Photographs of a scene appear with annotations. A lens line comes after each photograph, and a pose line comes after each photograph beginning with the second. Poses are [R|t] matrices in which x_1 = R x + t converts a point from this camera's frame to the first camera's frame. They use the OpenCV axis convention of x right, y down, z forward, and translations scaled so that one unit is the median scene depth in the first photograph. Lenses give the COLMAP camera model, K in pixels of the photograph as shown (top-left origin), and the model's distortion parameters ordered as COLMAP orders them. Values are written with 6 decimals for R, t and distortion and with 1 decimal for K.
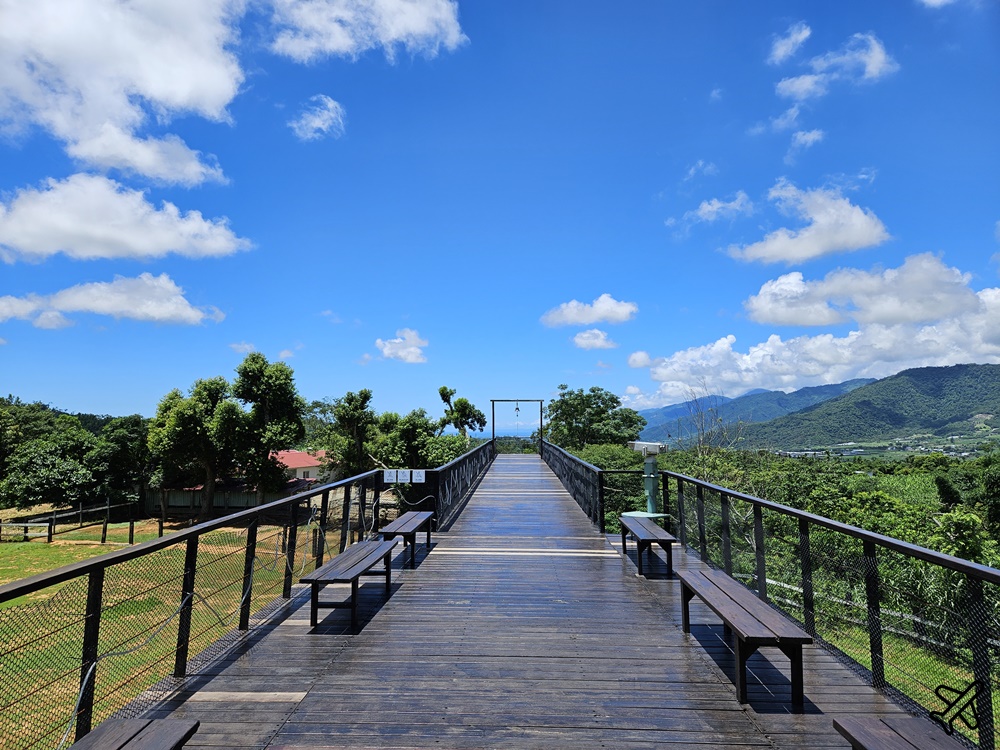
lens RADIAL K [[676.0, 0, 499.4], [0, 676.0, 375.4], [0, 0, 1]] dist [0.010737, 0.001088]
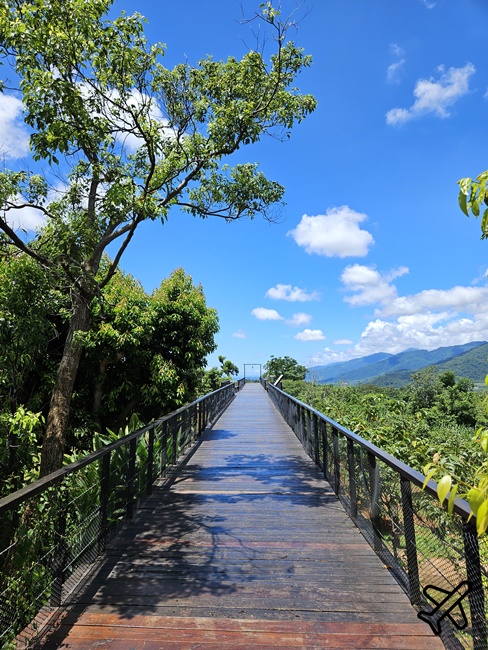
lens RADIAL K [[439.4, 0, 243.5], [0, 439.4, 324.4], [0, 0, 1]] dist [0.010737, 0.001088]
pose [[0.999984, -0.003535, 0.004468, -0.010905], [0.003691, 0.999372, -0.035250, -0.036722], [-0.004341, 0.035266, 0.999369, -0.486332]]
